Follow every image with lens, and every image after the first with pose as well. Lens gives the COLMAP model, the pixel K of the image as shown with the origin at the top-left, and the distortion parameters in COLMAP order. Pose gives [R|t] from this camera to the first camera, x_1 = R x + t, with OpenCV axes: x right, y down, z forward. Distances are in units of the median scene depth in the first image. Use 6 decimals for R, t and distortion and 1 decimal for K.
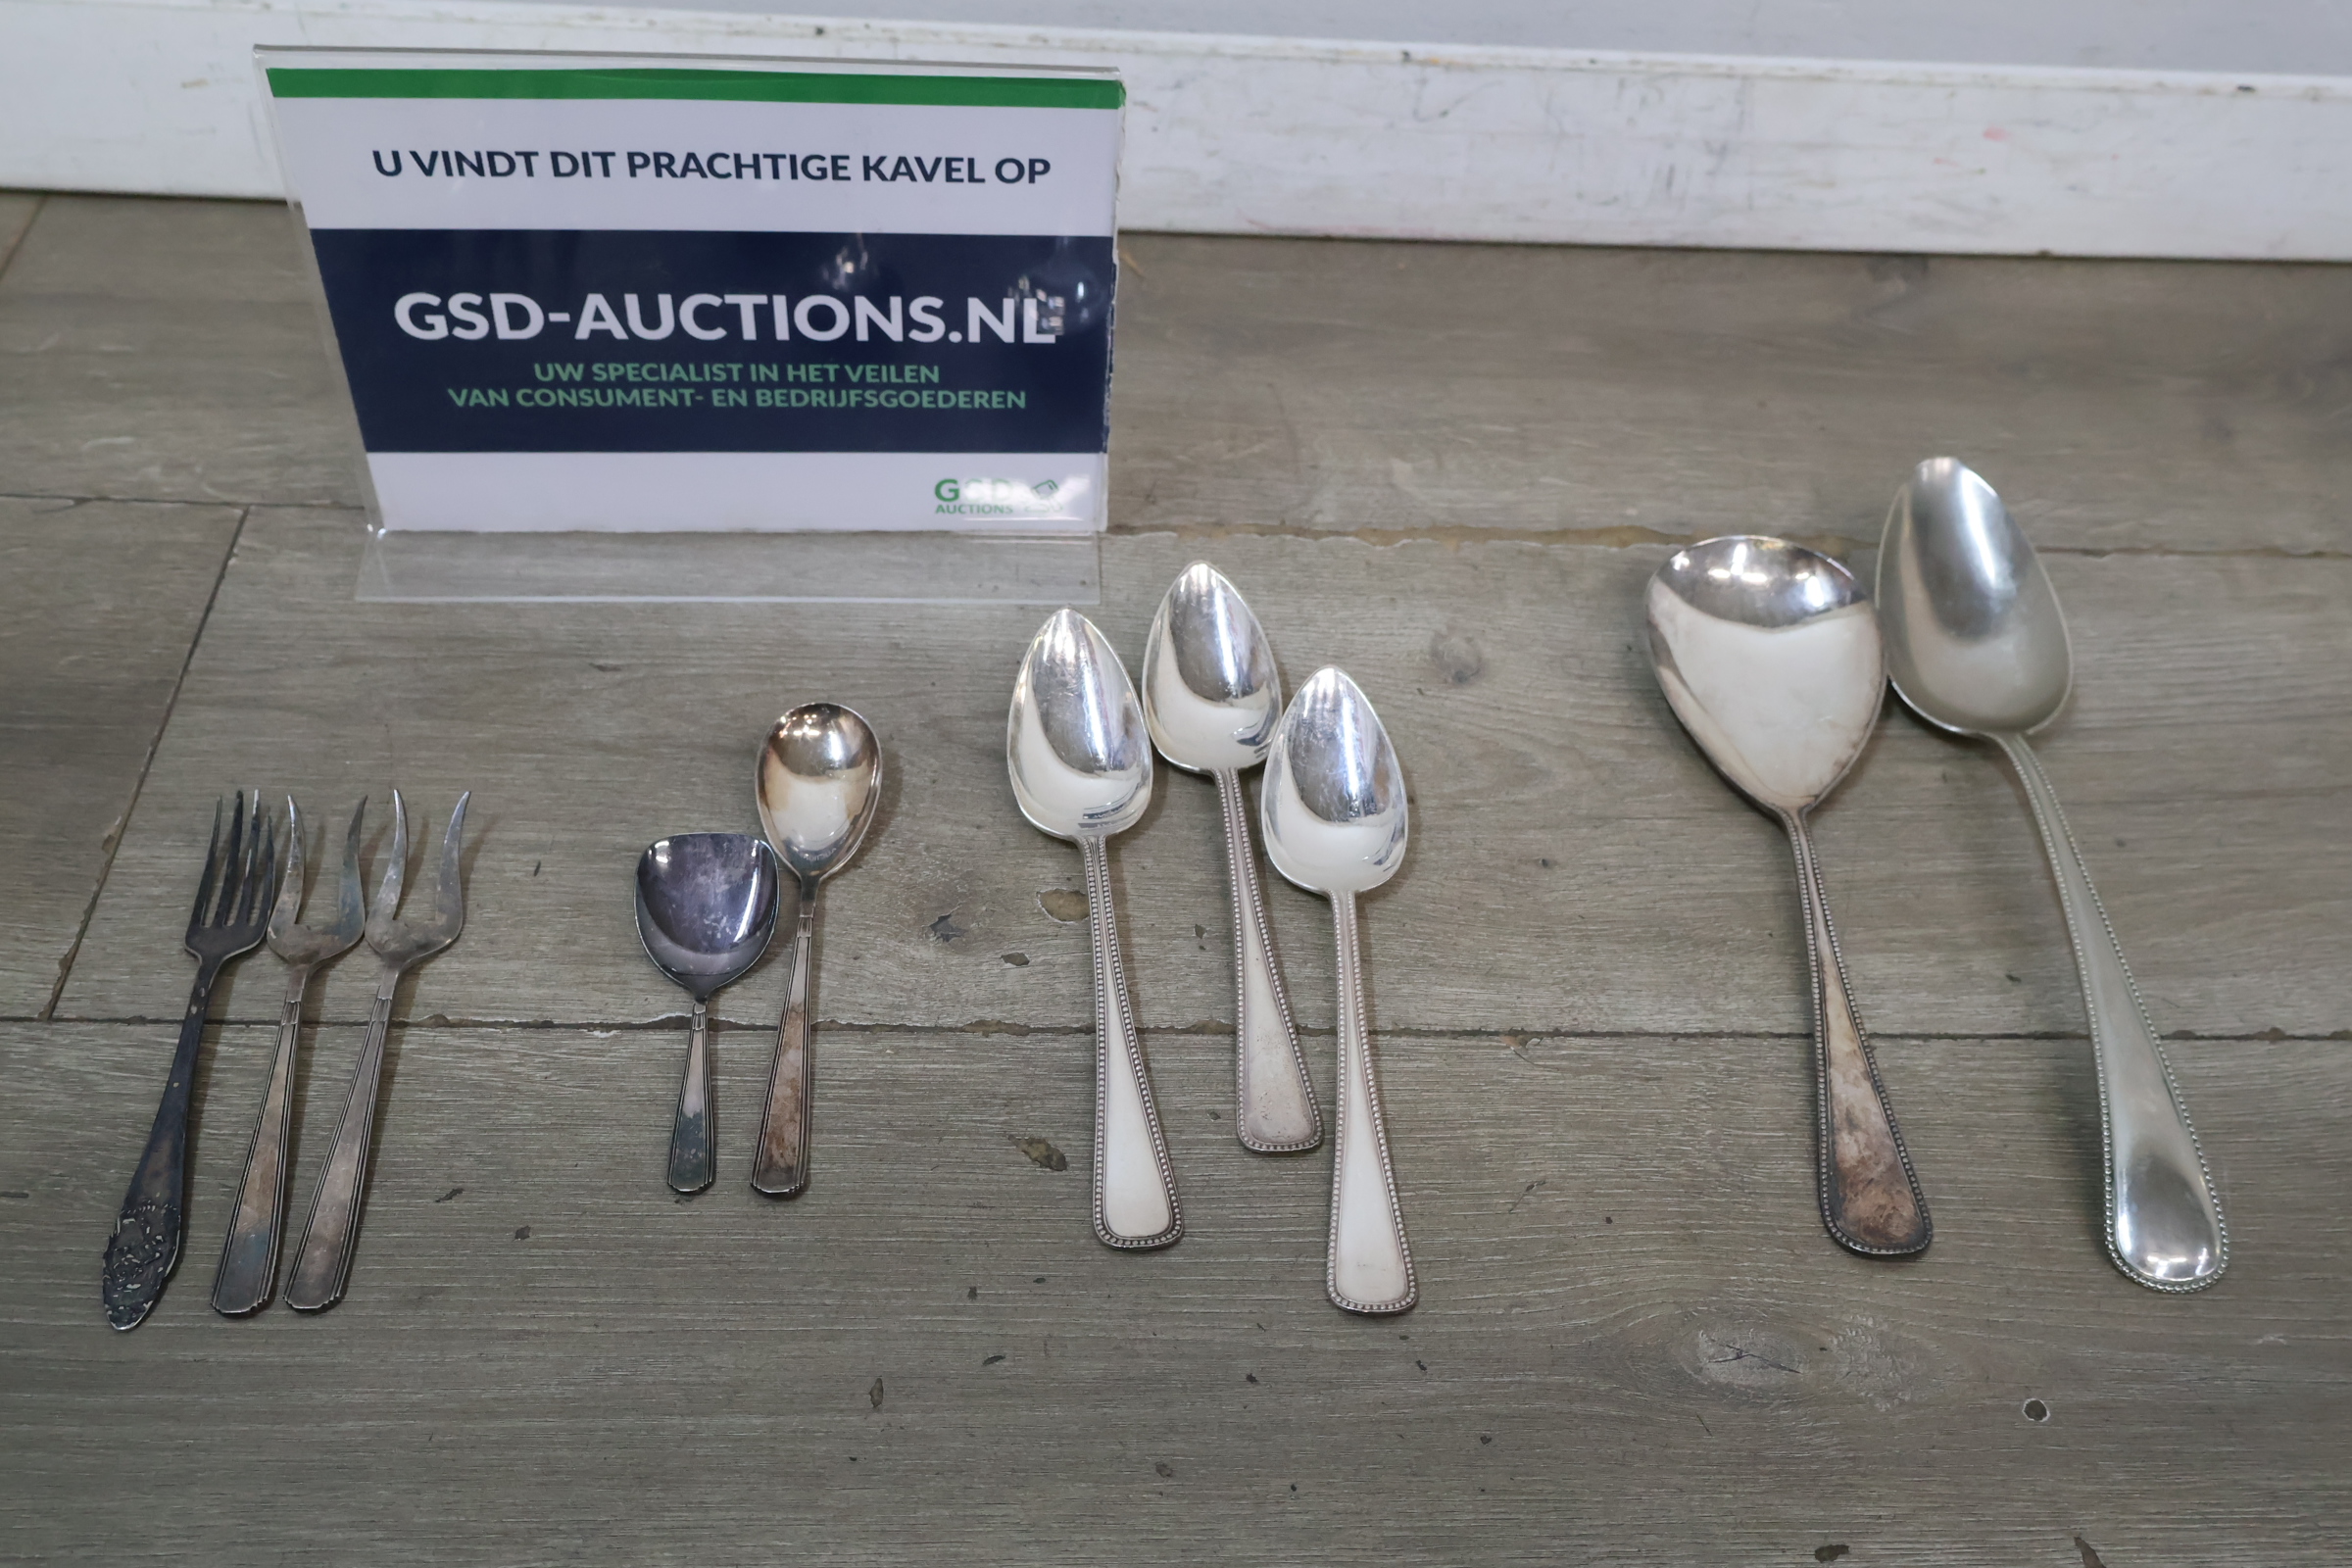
lens RADIAL K [[2289.2, 0, 1176.0], [0, 2289.2, 784.0], [0, 0, 1]] dist [0.016661, -0.002291]
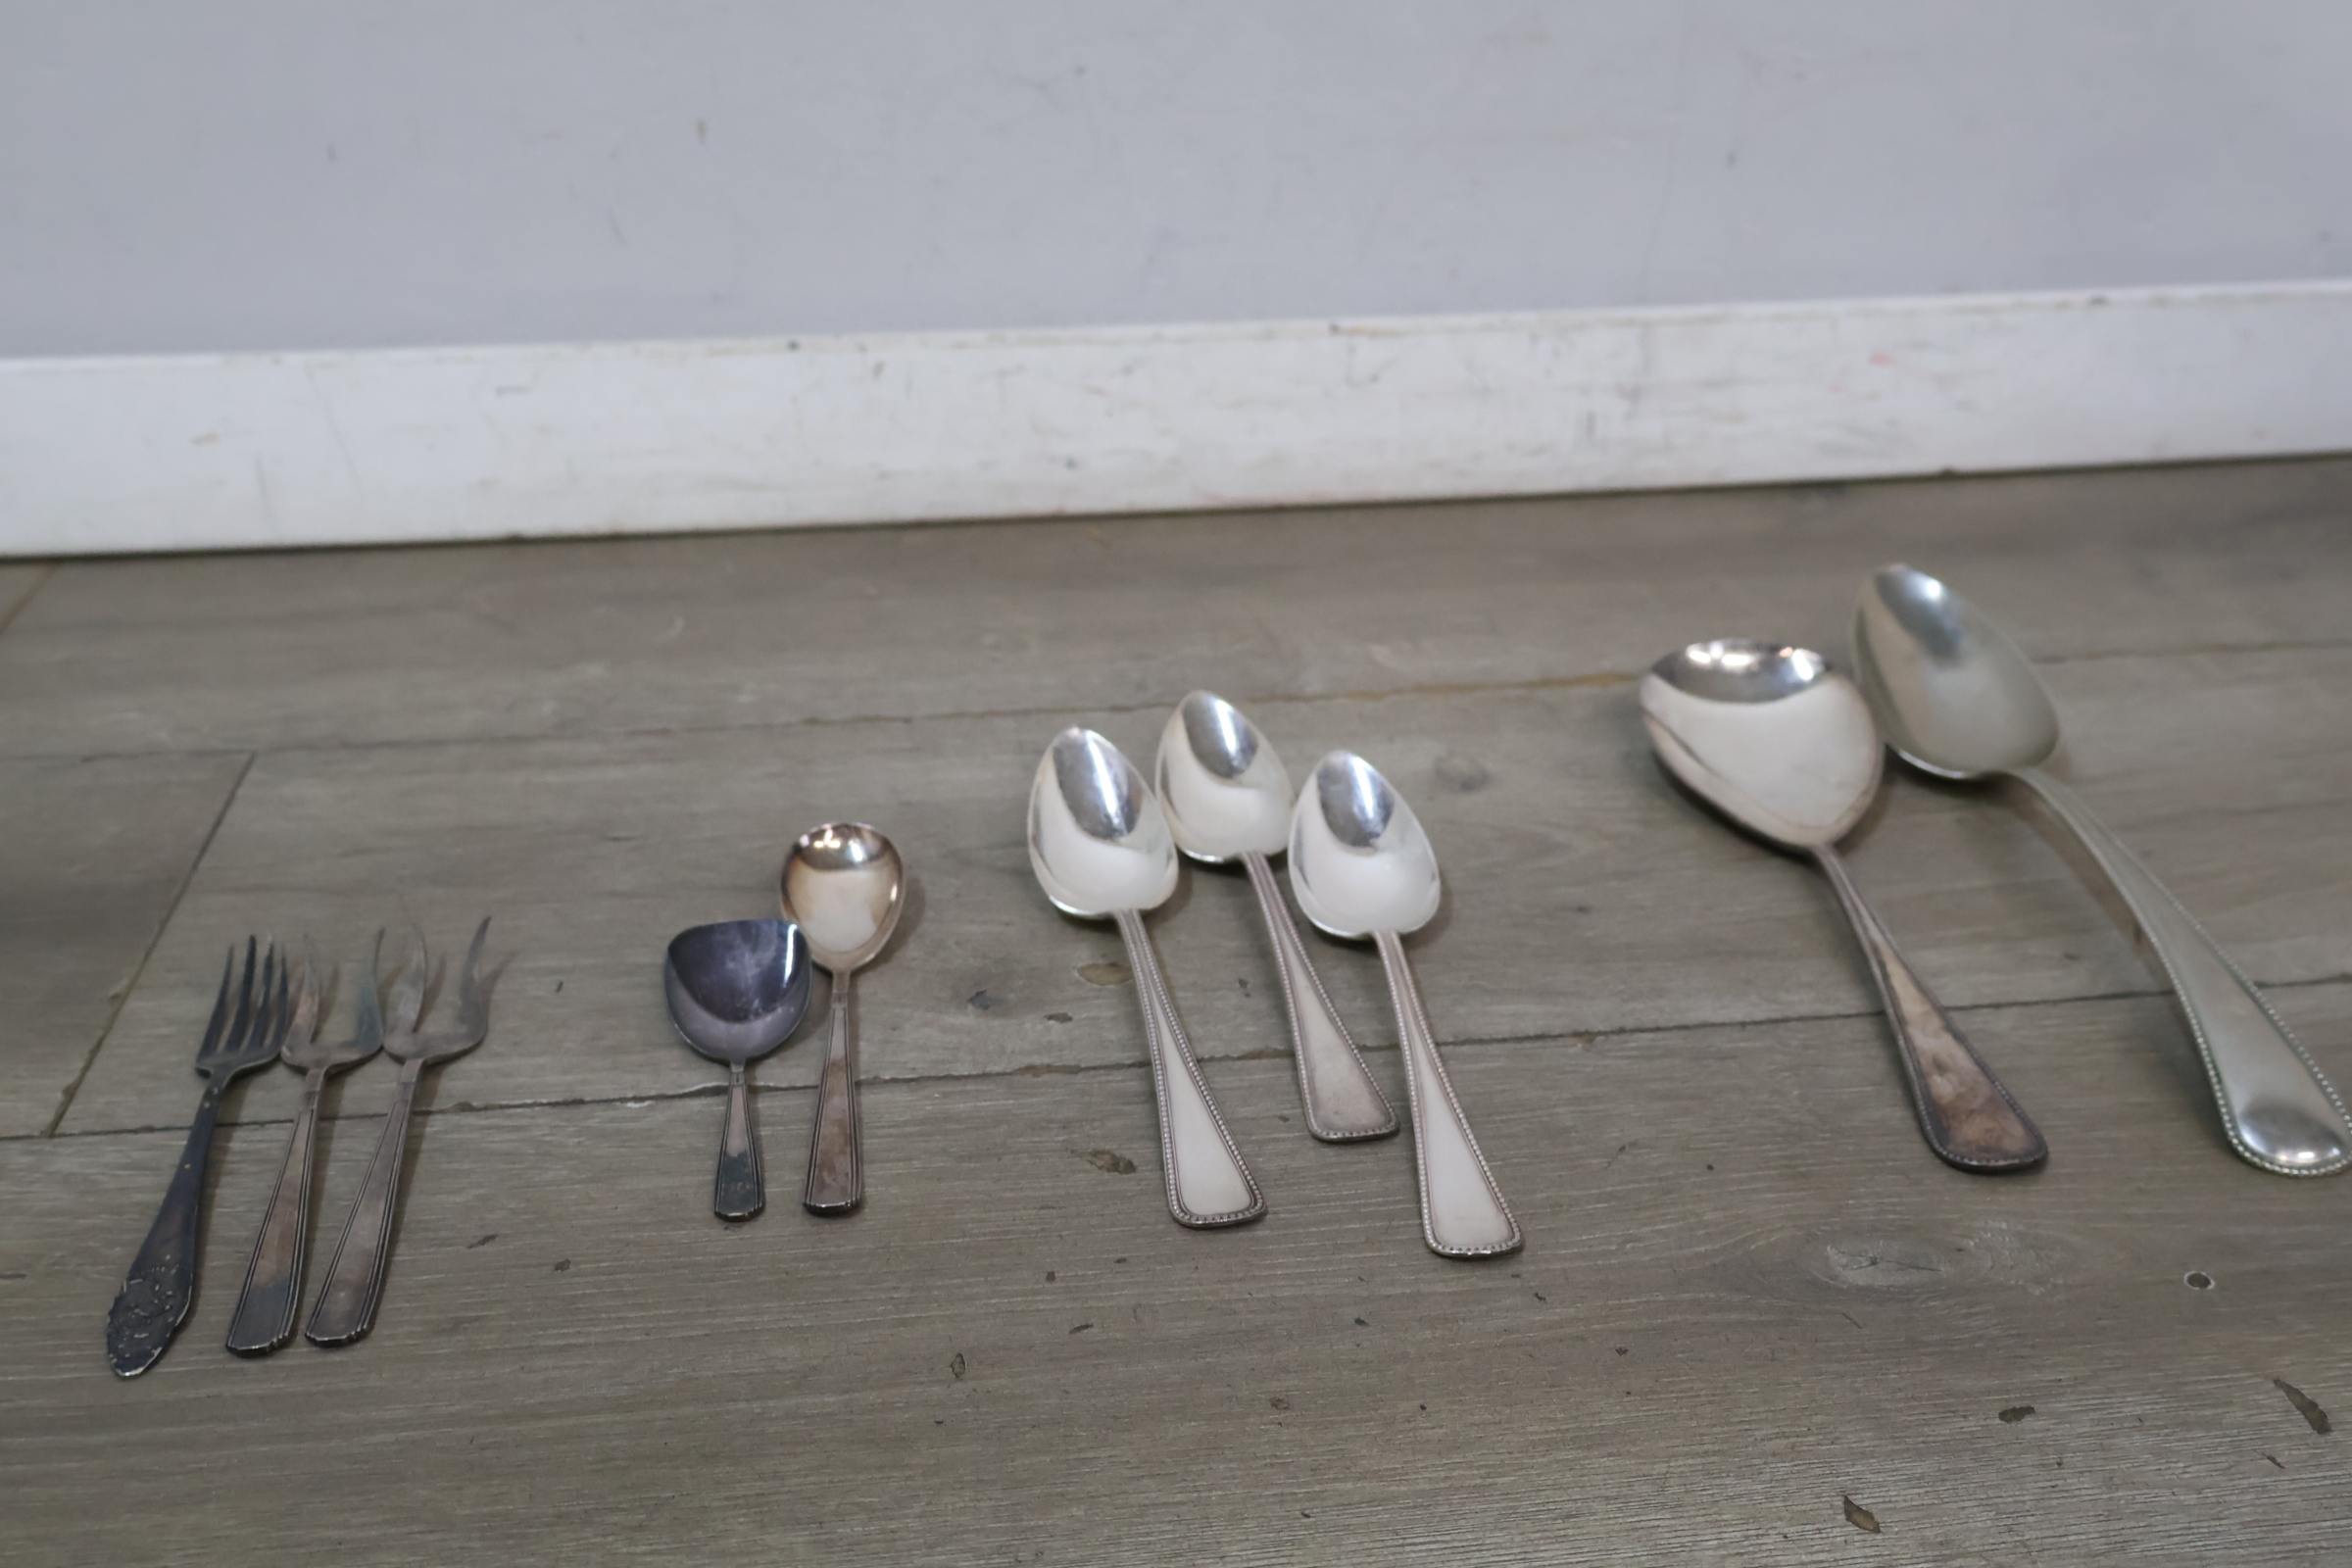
lens RADIAL K [[2289.2, 0, 1176.0], [0, 2289.2, 784.0], [0, 0, 1]] dist [0.016661, -0.002291]
pose [[0.994852, -0.093677, 0.038657, -0.050287], [0.101035, 0.946409, -0.306760, 0.294132], [-0.007849, 0.309086, 0.951002, 0.048520]]
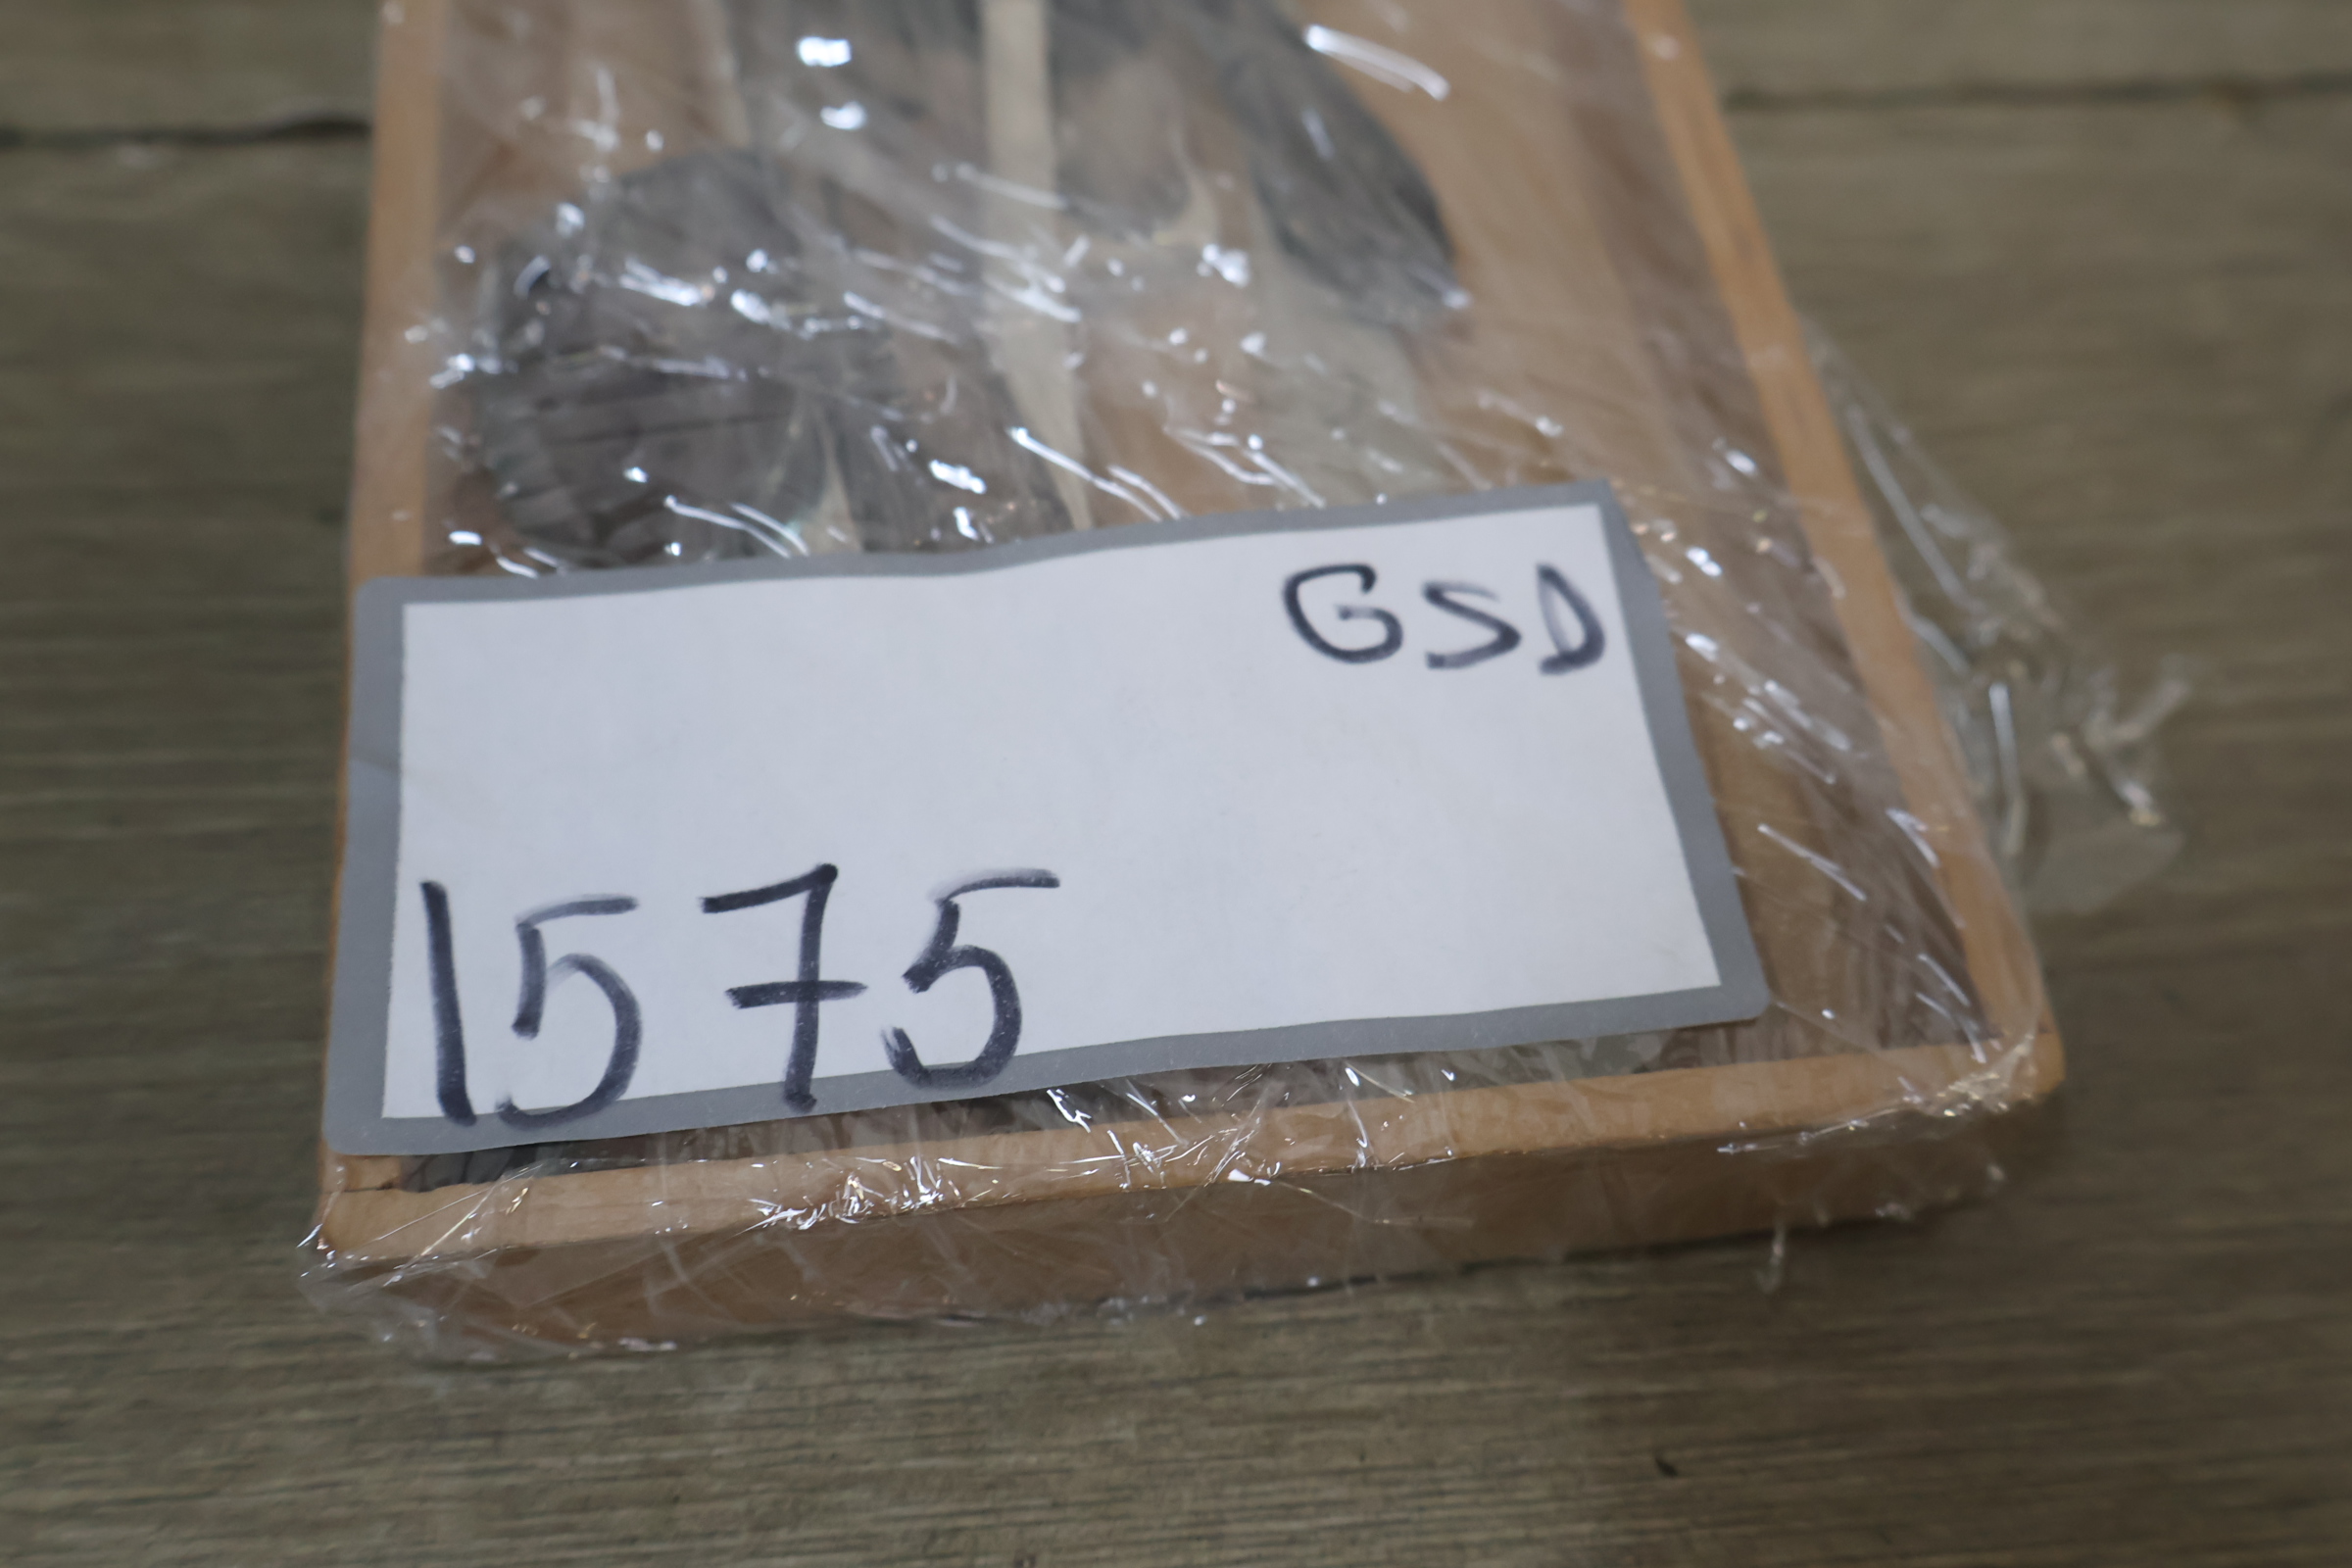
lens RADIAL K [[2314.2, 0, 1179.0], [0, 2314.2, 786.3], [0, 0, 1]] dist [0.011543, 0.004931]
pose [[0.998879, -0.046806, 0.007020, -0.065512], [0.043956, 0.972417, 0.229070, 0.130862], [-0.017548, -0.228504, 0.973385, 0.543846]]
